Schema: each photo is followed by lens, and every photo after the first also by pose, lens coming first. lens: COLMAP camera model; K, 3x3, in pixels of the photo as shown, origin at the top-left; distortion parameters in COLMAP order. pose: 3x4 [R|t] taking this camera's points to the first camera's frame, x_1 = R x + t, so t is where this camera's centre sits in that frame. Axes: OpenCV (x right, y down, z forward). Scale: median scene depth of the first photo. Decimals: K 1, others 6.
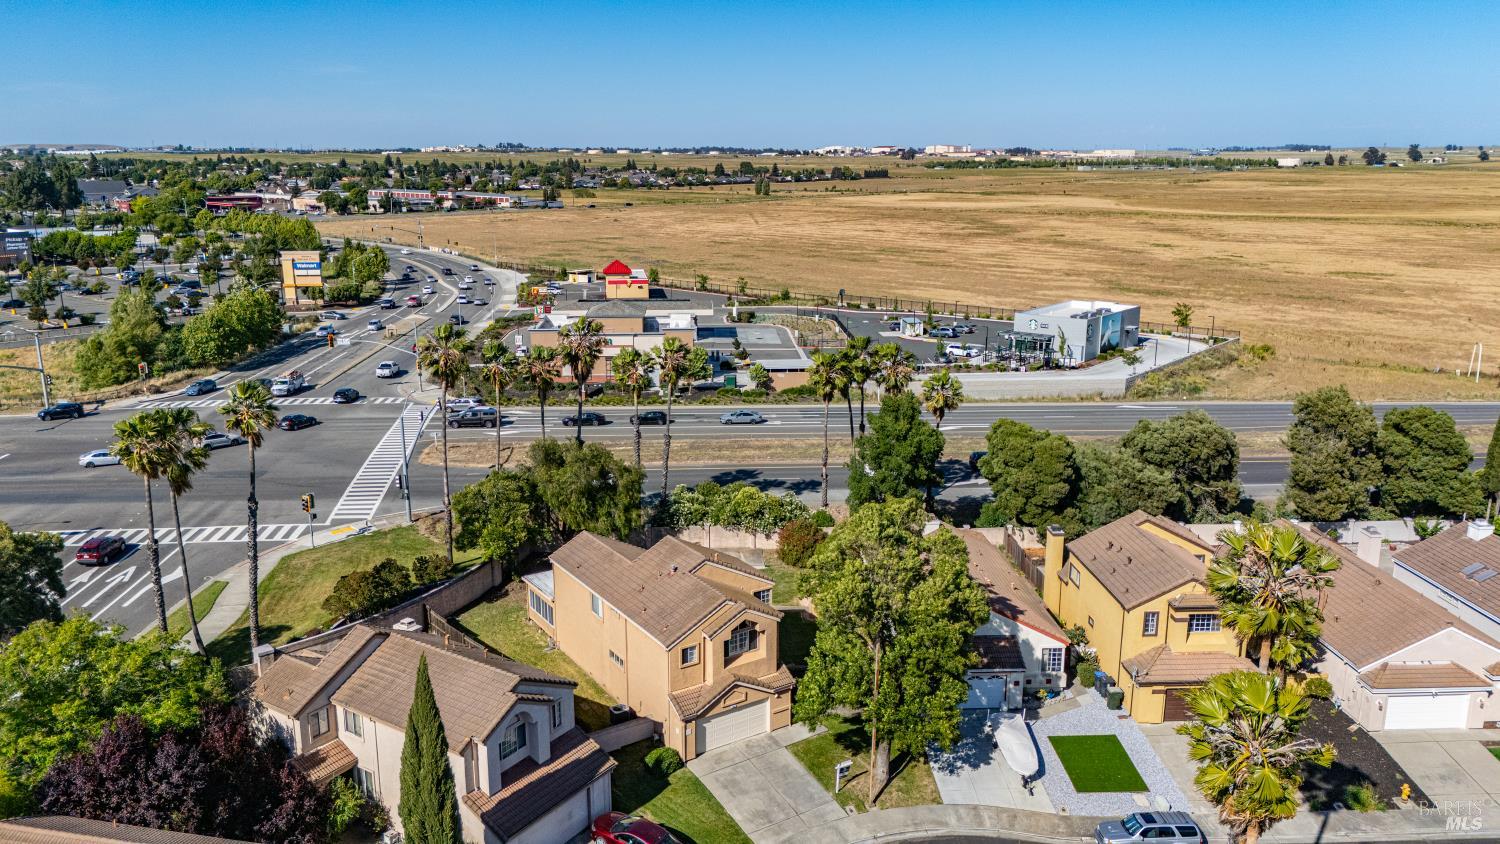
lens RADIAL K [[1104.2, 0, 750.0], [0, 1104.2, 422.0], [0, 0, 1]] dist [0.085746, -0.087738]
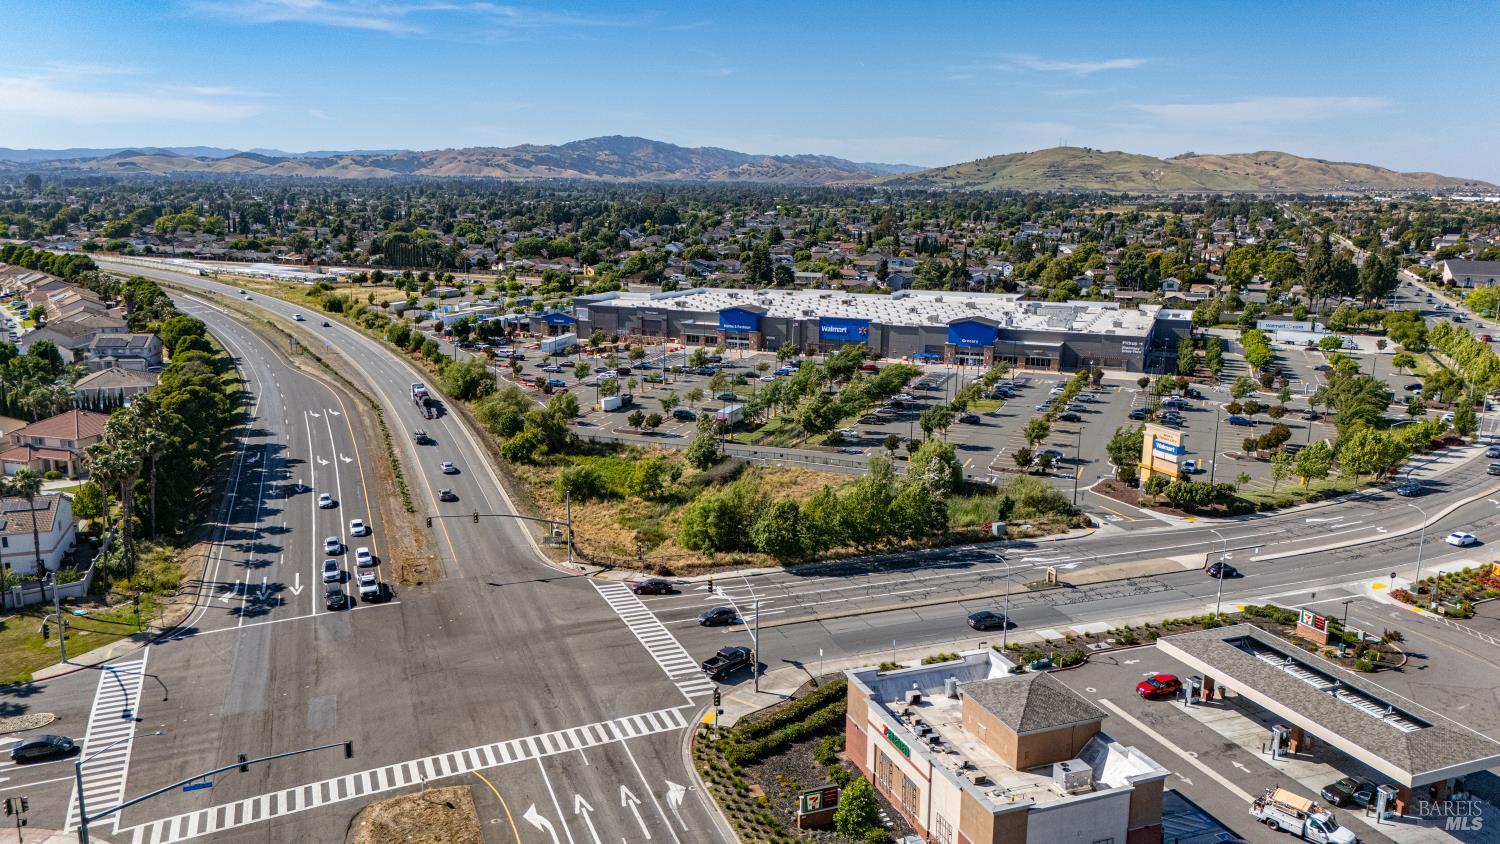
lens RADIAL K [[1104.2, 0, 750.0], [0, 1104.2, 422.0], [0, 0, 1]] dist [0.085746, -0.087738]
pose [[0.313459, 0.206054, -0.926976, 0.372206], [-0.237847, 0.962094, 0.133431, -0.319740], [0.919332, 0.178653, 0.350587, 0.775890]]
